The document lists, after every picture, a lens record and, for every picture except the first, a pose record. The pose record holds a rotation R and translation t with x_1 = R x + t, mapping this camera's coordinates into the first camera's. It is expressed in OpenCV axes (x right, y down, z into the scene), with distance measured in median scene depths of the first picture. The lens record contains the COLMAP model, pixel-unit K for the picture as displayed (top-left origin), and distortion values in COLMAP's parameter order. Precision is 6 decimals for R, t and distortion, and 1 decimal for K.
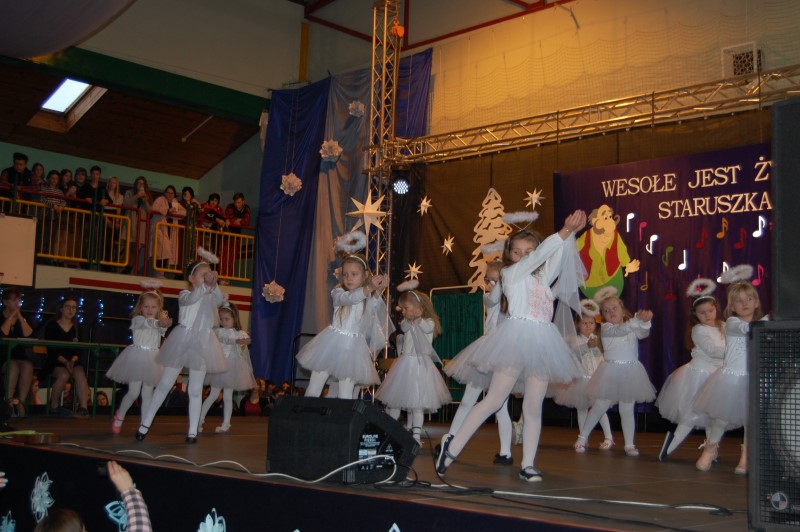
lens RADIAL K [[1044.0, 0, 400.0], [0, 1044.0, 266.0], [0, 0, 1]] dist [-0.054564, 0.016496]
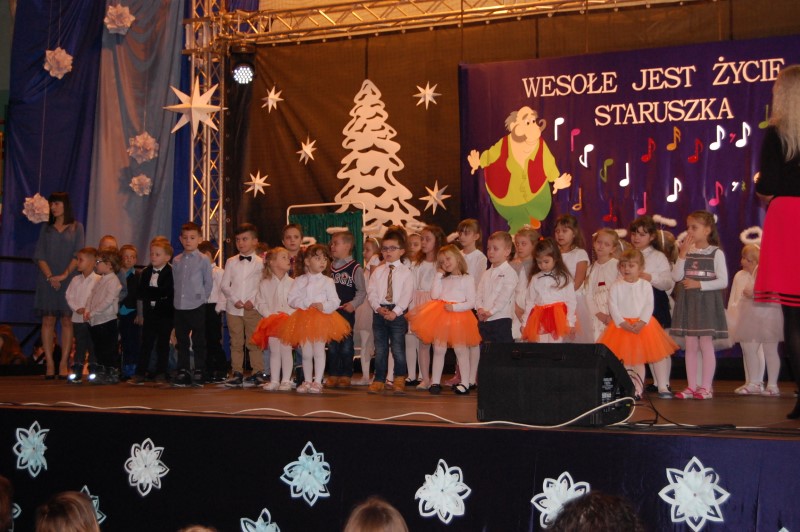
lens RADIAL K [[1473.4, 0, 400.0], [0, 1473.4, 266.0], [0, 0, 1]] dist [-0.025039, -0.076086]
pose [[0.964994, -0.013999, 0.261900, -0.216995], [-0.005470, 0.997283, 0.073460, -0.018480], [-0.262216, -0.072321, 0.962295, -0.115340]]
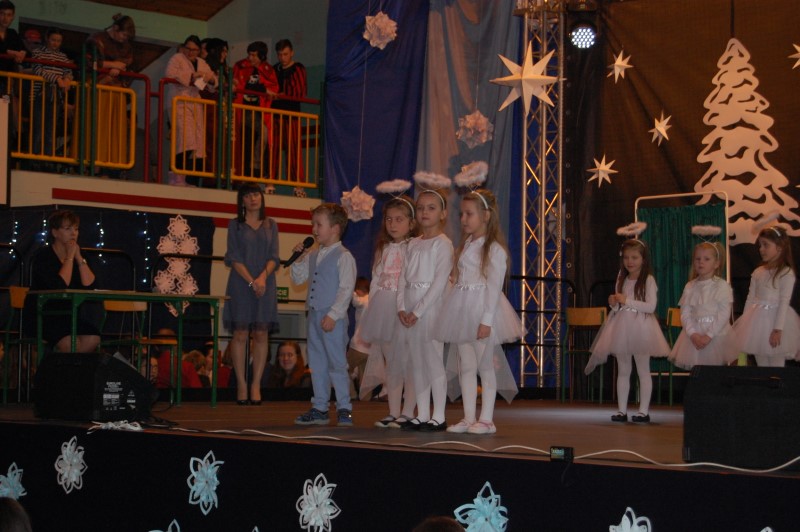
lens RADIAL K [[1829.3, 0, 400.0], [0, 1829.3, 266.0], [0, 0, 1]] dist [-0.002706, -0.306758]
pose [[0.999839, -0.016063, -0.007943, -0.128216], [0.016570, 0.997508, 0.068576, -0.018926], [0.006821, -0.068696, 0.997614, -0.145560]]
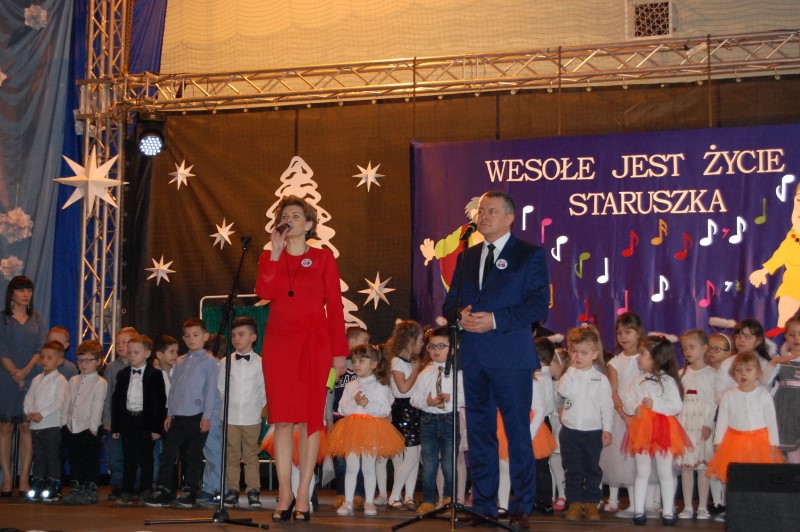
lens RADIAL K [[1579.2, 0, 400.0], [0, 1579.2, 266.0], [0, 0, 1]] dist [-0.013055, -0.211594]
pose [[0.909760, 0.028679, 0.414143, -0.340183], [-0.034033, 0.999405, 0.005553, -0.010406], [-0.413738, -0.019147, 0.910195, -0.002951]]
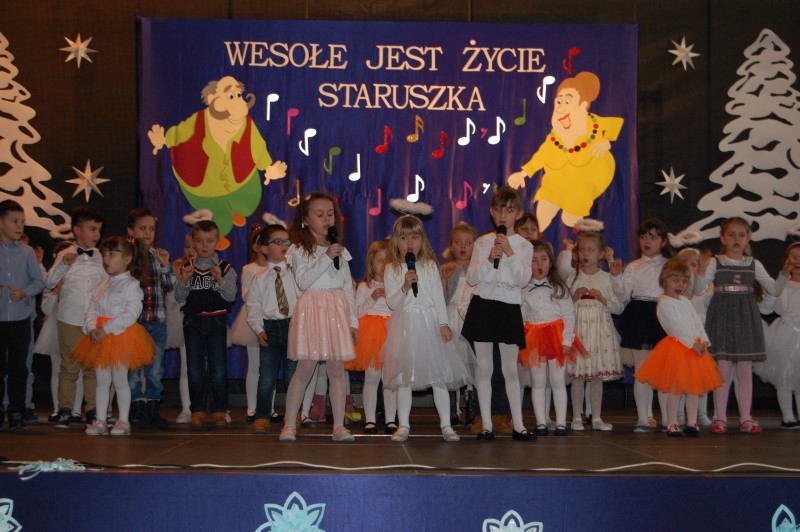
lens RADIAL K [[1636.3, 0, 398.6], [0, 1636.3, 278.6], [0, 0, 1]] dist [-0.019992, -0.091551]
pose [[0.688665, 0.008131, 0.725034, -0.516339], [-0.070158, 0.995992, 0.055469, 0.005722], [-0.721677, -0.089067, 0.686476, 0.184464]]
